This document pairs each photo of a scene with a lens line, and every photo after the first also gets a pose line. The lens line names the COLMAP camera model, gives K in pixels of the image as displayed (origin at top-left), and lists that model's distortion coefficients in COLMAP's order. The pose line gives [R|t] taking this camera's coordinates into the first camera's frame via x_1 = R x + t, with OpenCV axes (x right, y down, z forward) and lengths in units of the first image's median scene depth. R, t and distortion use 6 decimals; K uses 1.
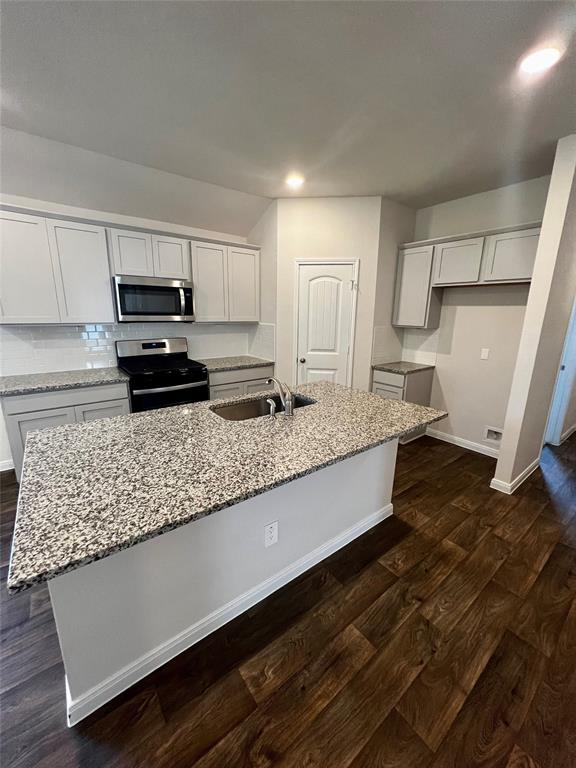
lens RADIAL K [[305.8, 0, 285.9], [0, 305.8, 383.3], [0, 0, 1]] dist [-0.000790, 0.000252]
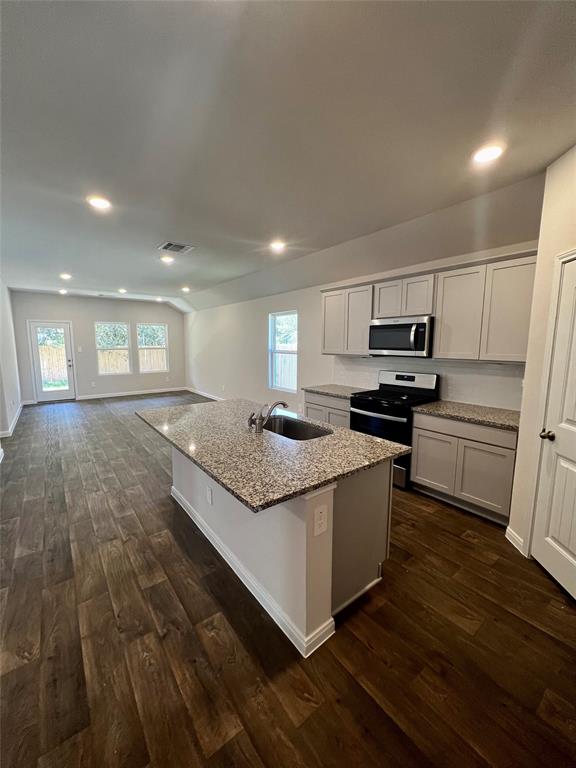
lens RADIAL K [[305.8, 0, 285.9], [0, 305.8, 383.3], [0, 0, 1]] dist [-0.000790, 0.000252]
pose [[-0.003113, 0.114352, -0.993435, 1.373365], [-0.232252, 0.966192, 0.111943, -0.276542], [0.972651, 0.231076, 0.023551, 1.229042]]
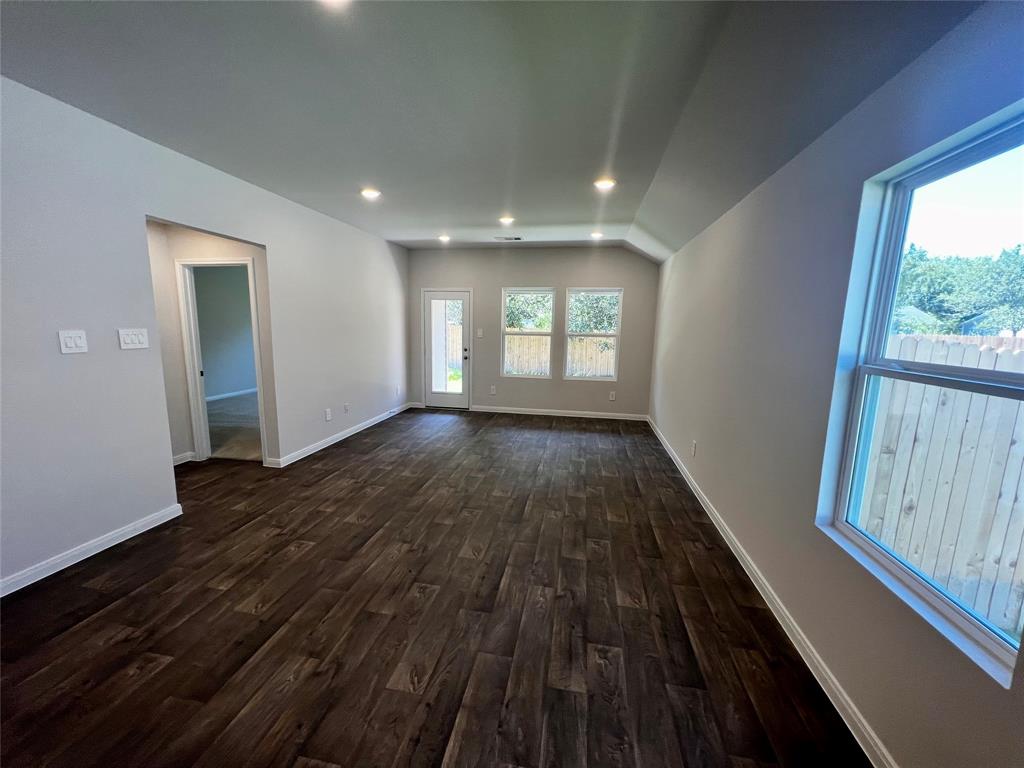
lens RADIAL K [[407.7, 0, 510.3], [0, 407.7, 388.4], [0, 0, 1]] dist [-0.000790, 0.000252]
pose [[-0.743015, 0.073592, -0.665216, -1.119273], [-0.183986, 0.933182, 0.308741, -0.298248], [0.643488, 0.351790, -0.679828, 1.222178]]
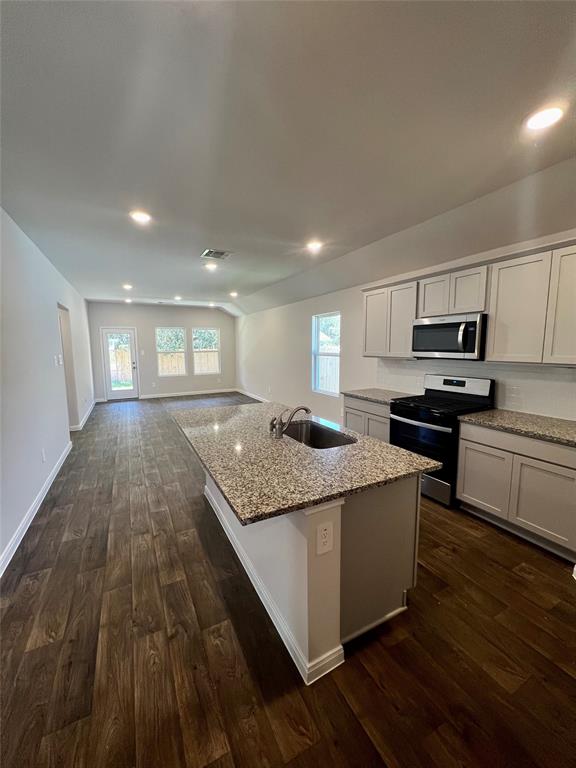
lens RADIAL K [[305.8, 0, 285.9], [0, 305.8, 383.3], [0, 0, 1]] dist [-0.000790, 0.000252]
pose [[-0.181243, 0.106678, -0.977635, 1.307024], [-0.220869, 0.964288, 0.146168, -0.314468], [0.958315, 0.242421, -0.151208, 1.370669]]
